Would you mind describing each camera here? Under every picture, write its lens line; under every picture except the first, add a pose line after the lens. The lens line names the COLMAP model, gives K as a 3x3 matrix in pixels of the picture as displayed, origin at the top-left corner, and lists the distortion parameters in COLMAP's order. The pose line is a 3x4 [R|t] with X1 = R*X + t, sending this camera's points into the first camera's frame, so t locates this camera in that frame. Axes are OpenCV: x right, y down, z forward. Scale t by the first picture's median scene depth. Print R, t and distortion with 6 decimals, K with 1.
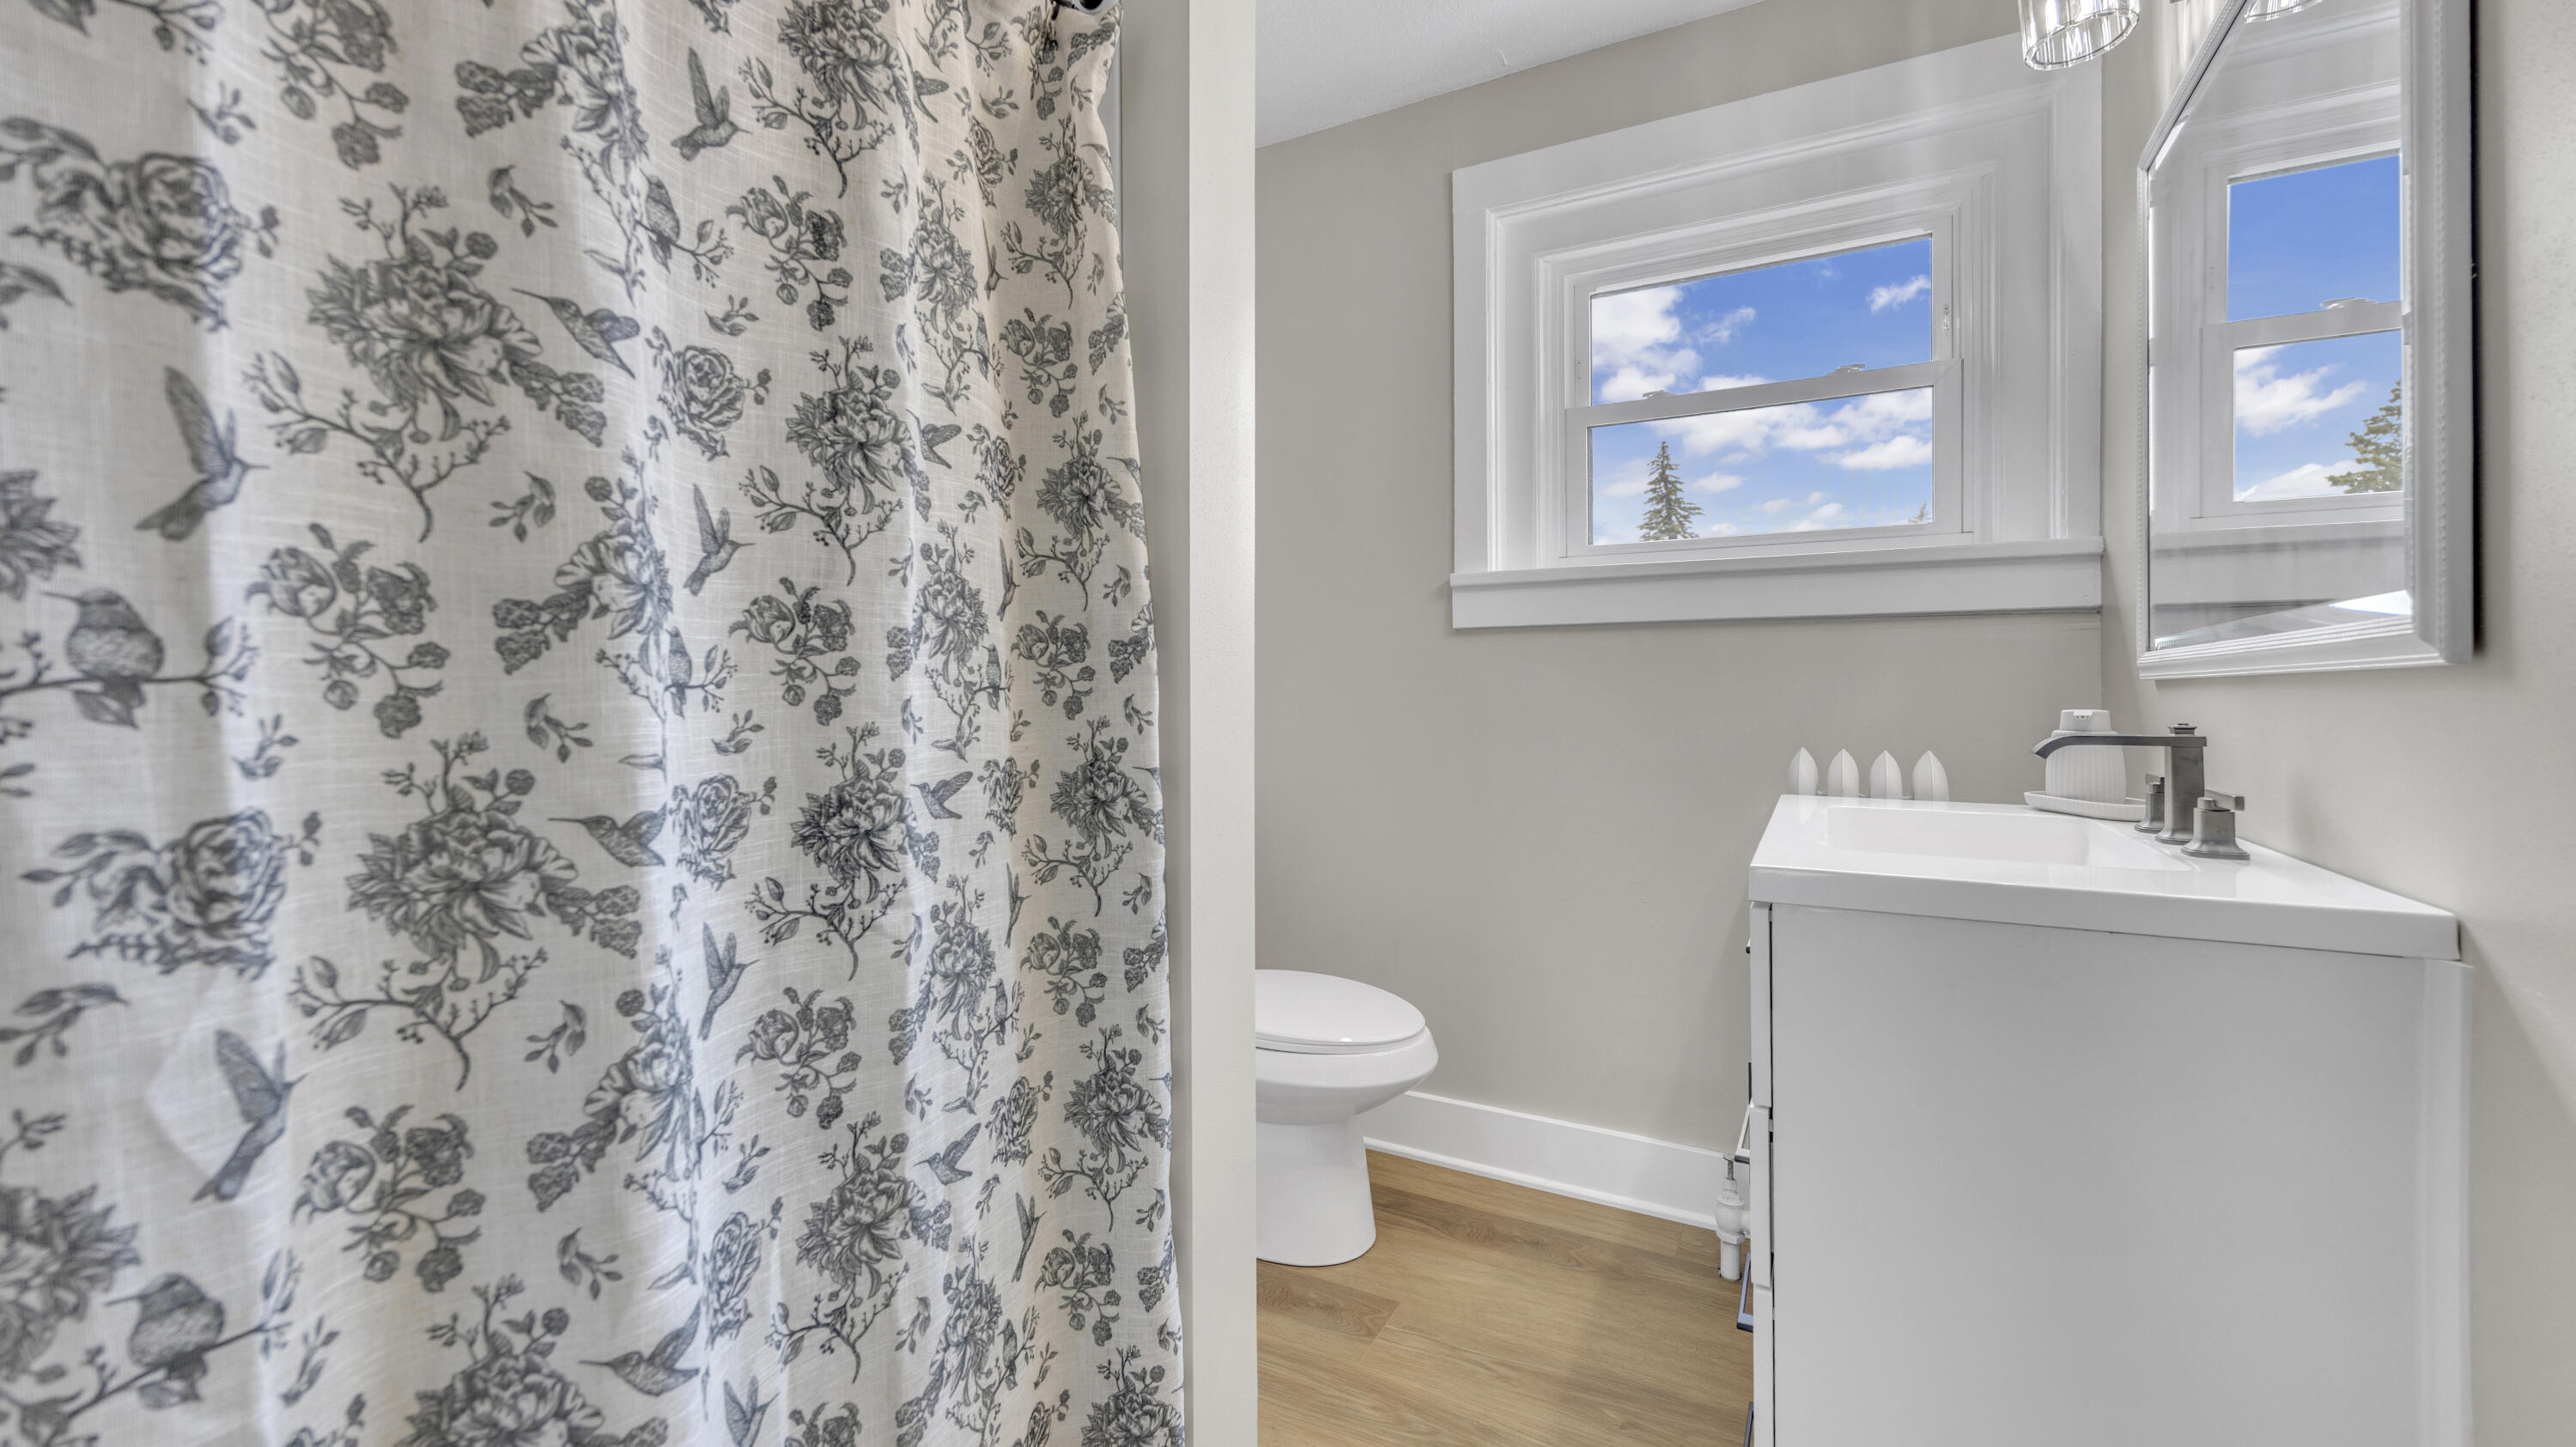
lens RADIAL K [[1009.5, 0, 1288.0], [0, 1009.5, 723.5], [0, 0, 1]] dist [0.000020, 0.000056]
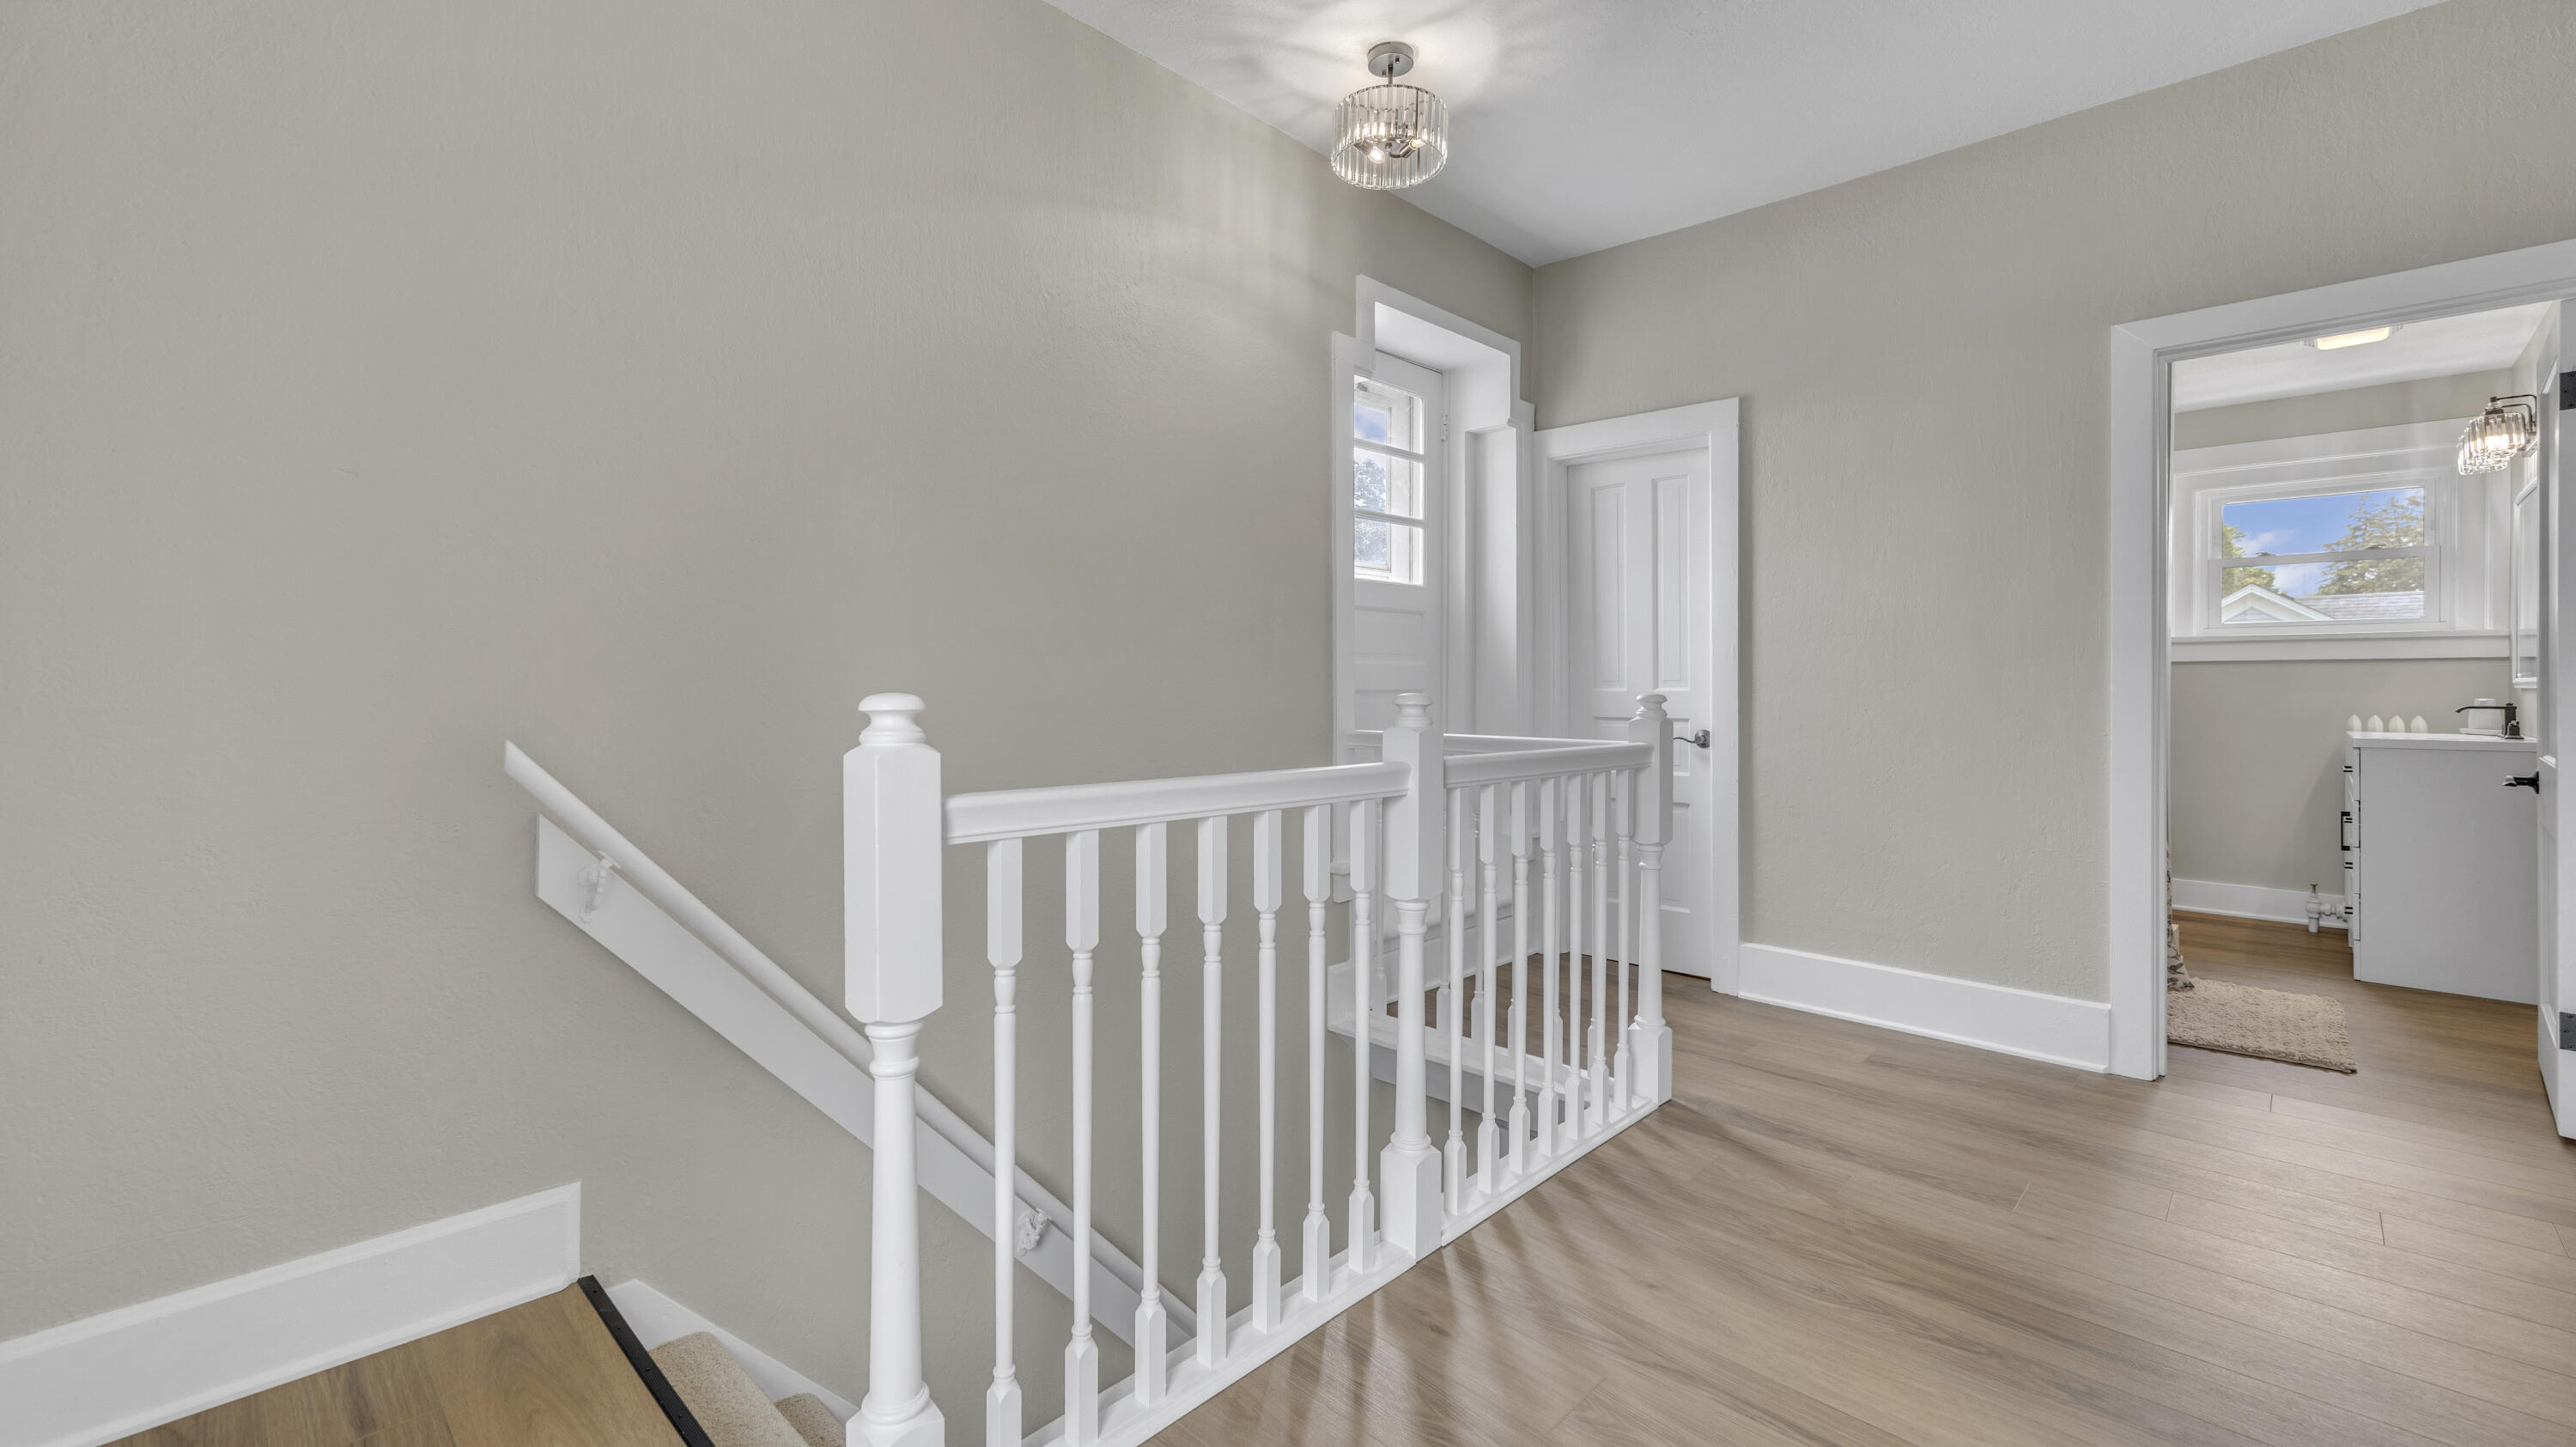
lens RADIAL K [[1009.5, 0, 1288.0], [0, 1009.5, 723.5], [0, 0, 1]] dist [0.000020, 0.000056]
pose [[0.954796, 0.005461, -0.297211, -1.272251], [-0.004788, 0.999984, 0.002992, 0.051982], [0.297222, -0.001434, 0.954807, -2.178869]]
